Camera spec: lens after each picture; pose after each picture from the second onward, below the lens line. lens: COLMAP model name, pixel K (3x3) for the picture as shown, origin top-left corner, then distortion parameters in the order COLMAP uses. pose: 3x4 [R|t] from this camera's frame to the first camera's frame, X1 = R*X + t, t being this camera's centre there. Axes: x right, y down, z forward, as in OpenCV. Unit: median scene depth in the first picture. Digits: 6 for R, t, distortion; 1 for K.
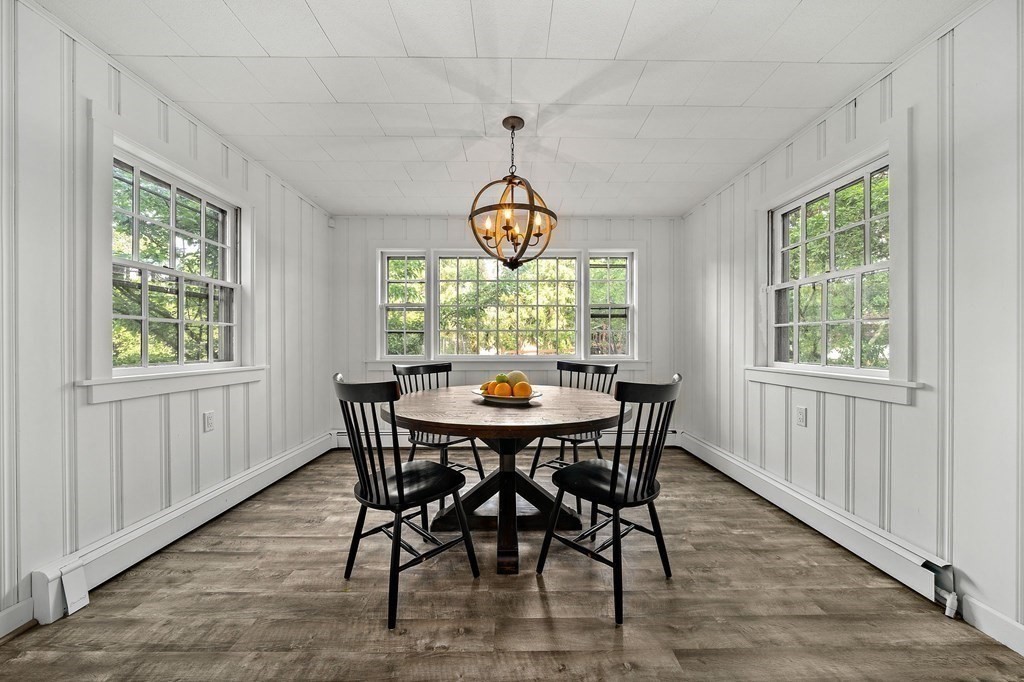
lens RADIAL K [[358.3, 0, 508.5], [0, 358.3, 347.8], [0, 0, 1]] dist [-0.013458, 0.001309]
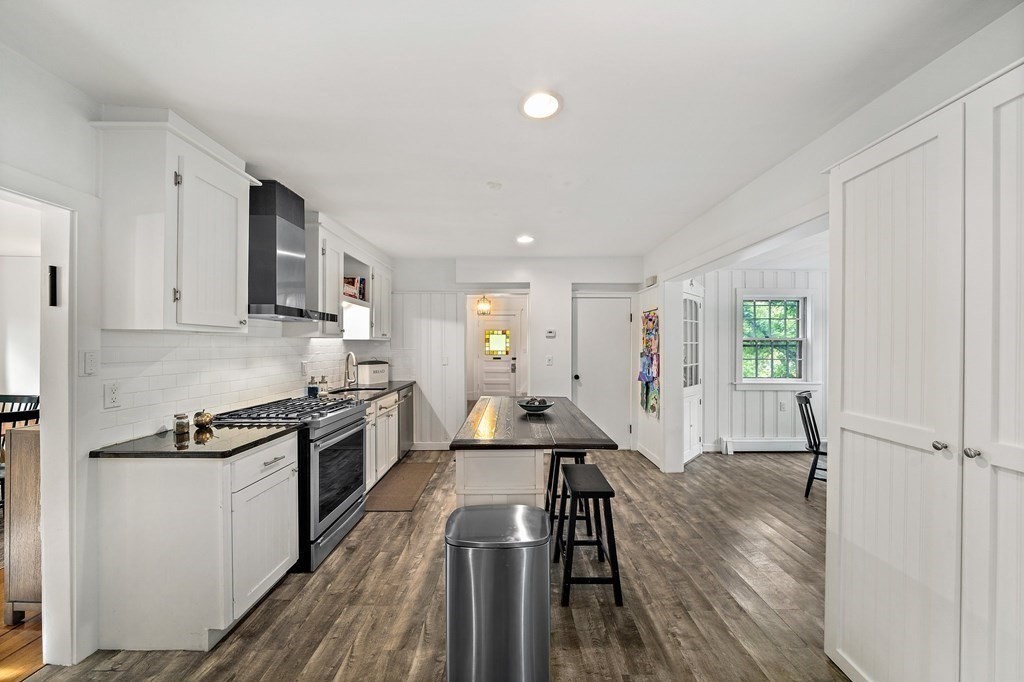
lens RADIAL K [[358.3, 0, 522.8], [0, 358.3, 345.4], [0, 0, 1]] dist [-0.013458, 0.001309]
pose [[0.016362, -0.001620, -0.999865, 1.651788], [-0.011721, 0.999930, -0.001812, -0.178485], [0.999797, 0.011749, 0.016342, -0.790842]]
